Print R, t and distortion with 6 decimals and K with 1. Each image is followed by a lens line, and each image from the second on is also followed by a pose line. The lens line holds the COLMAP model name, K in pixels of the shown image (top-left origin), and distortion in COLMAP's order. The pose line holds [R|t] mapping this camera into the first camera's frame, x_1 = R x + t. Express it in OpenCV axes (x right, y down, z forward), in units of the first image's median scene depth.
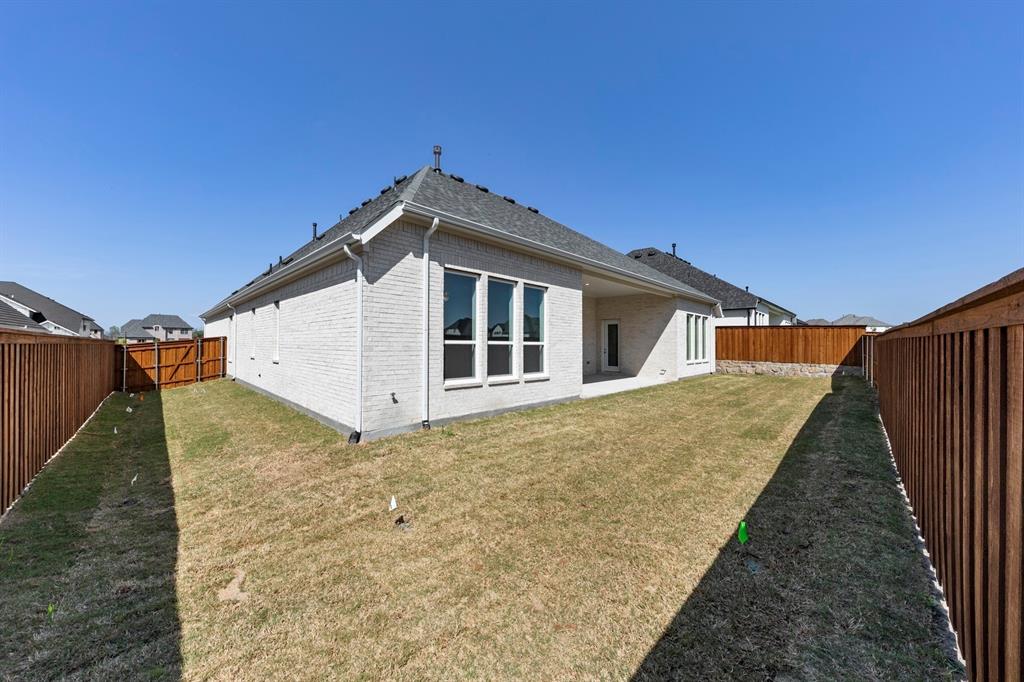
lens RADIAL K [[355.4, 0, 512.4], [0, 355.4, 342.8], [0, 0, 1]] dist [0.001414, -0.000016]
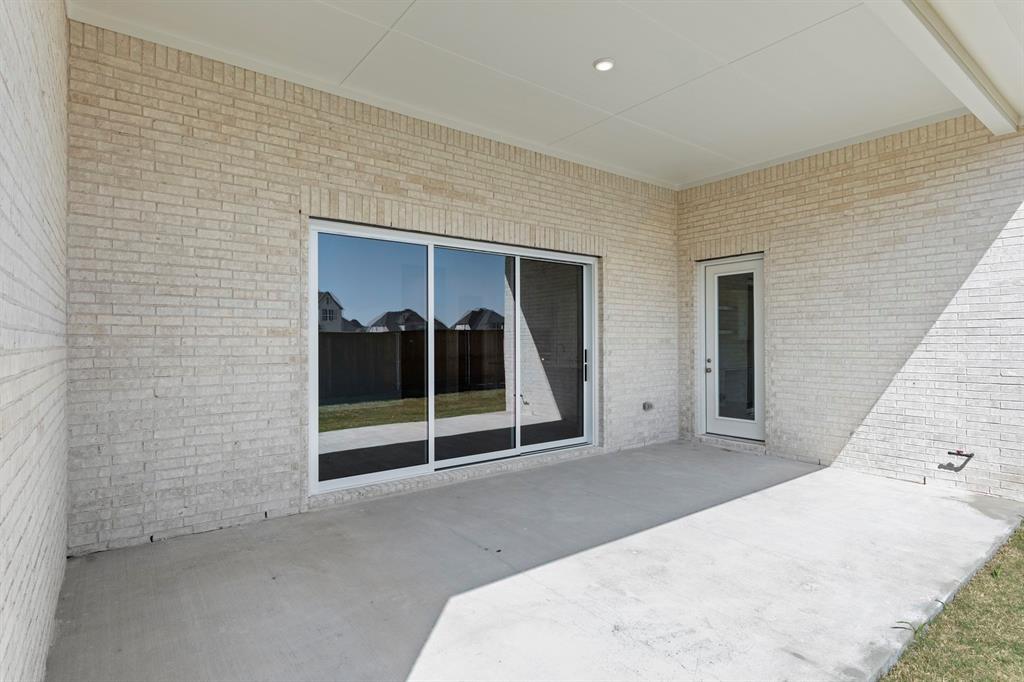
lens RADIAL K [[522.7, 0, 510.1], [0, 522.7, 340.7], [0, 0, 1]] dist [-0.000223, 0.000000]
pose [[0.991294, -0.006590, -0.131505, 0.156727], [0.007121, 0.999968, 0.003568, 0.000304], [0.131477, -0.004474, 0.991309, 0.555438]]
